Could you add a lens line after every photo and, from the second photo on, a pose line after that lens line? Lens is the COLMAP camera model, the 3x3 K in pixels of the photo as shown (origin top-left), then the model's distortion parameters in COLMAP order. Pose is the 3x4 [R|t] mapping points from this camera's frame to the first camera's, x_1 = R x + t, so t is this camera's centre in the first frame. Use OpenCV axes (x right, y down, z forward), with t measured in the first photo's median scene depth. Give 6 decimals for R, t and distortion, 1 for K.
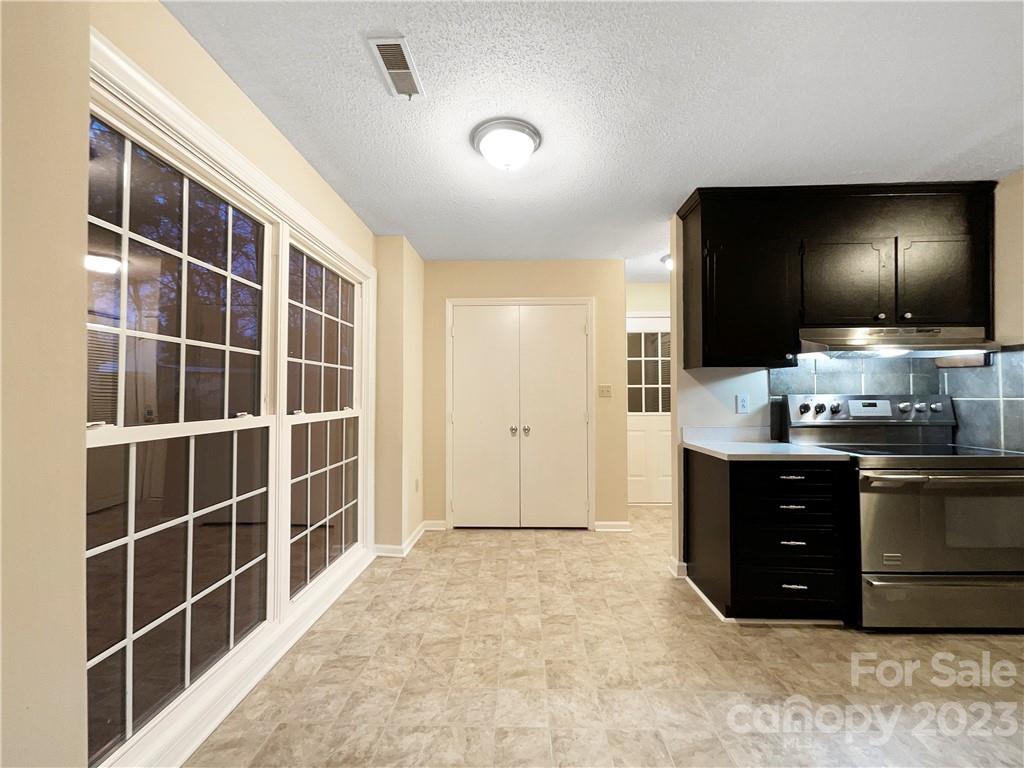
lens RADIAL K [[419.4, 0, 509.0], [0, 419.4, 386.8], [0, 0, 1]] dist [0.002700, -0.002257]
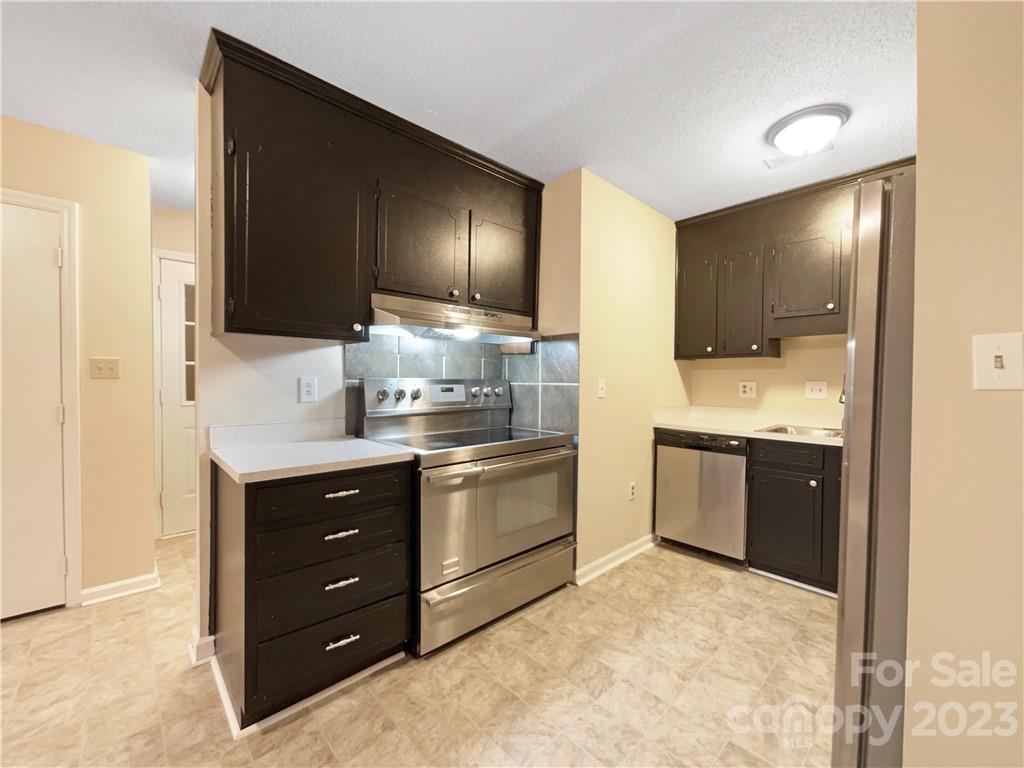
lens RADIAL K [[419.4, 0, 517.0], [0, 419.4, 386.5], [0, 0, 1]] dist [0.002700, -0.002257]
pose [[0.699538, -0.004103, 0.714583, 0.322359], [-0.027453, 0.999091, 0.032612, 0.001383], [-0.714068, -0.042430, 0.698790, 0.254575]]
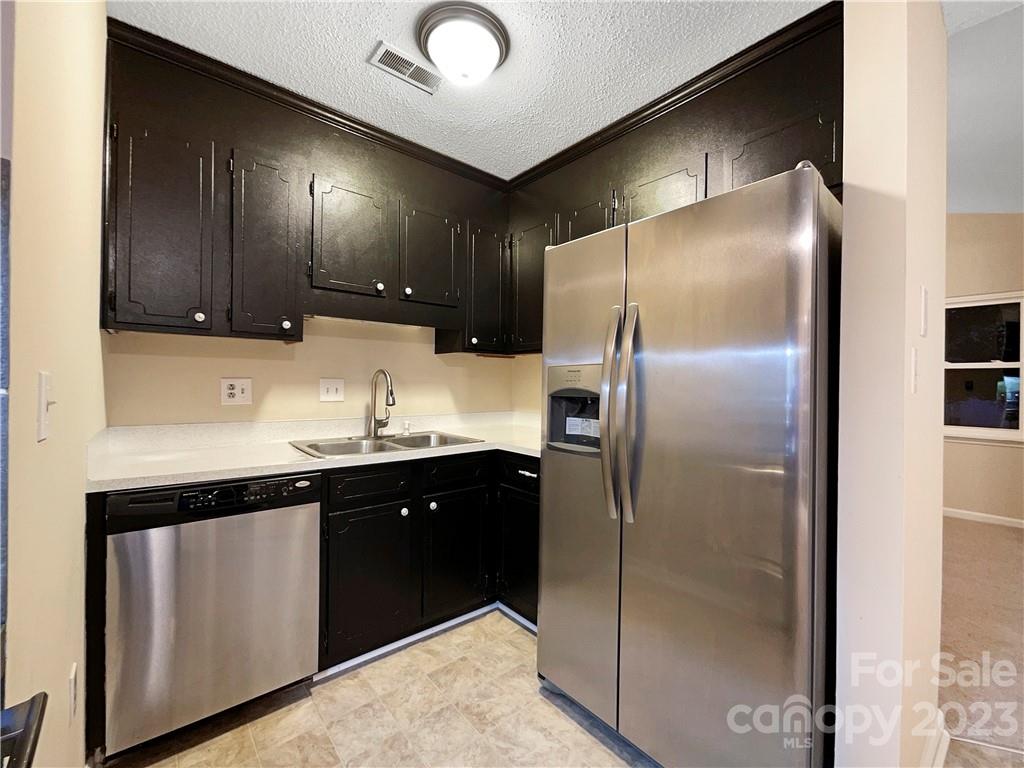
lens RADIAL K [[419.4, 0, 536.3], [0, 419.4, 392.0], [0, 0, 1]] dist [0.002700, -0.002257]
pose [[-0.663745, -0.018224, 0.747737, 0.696507], [-0.028532, 0.999592, -0.000965, 0.015693], [-0.747414, -0.021975, -0.663995, 0.666403]]
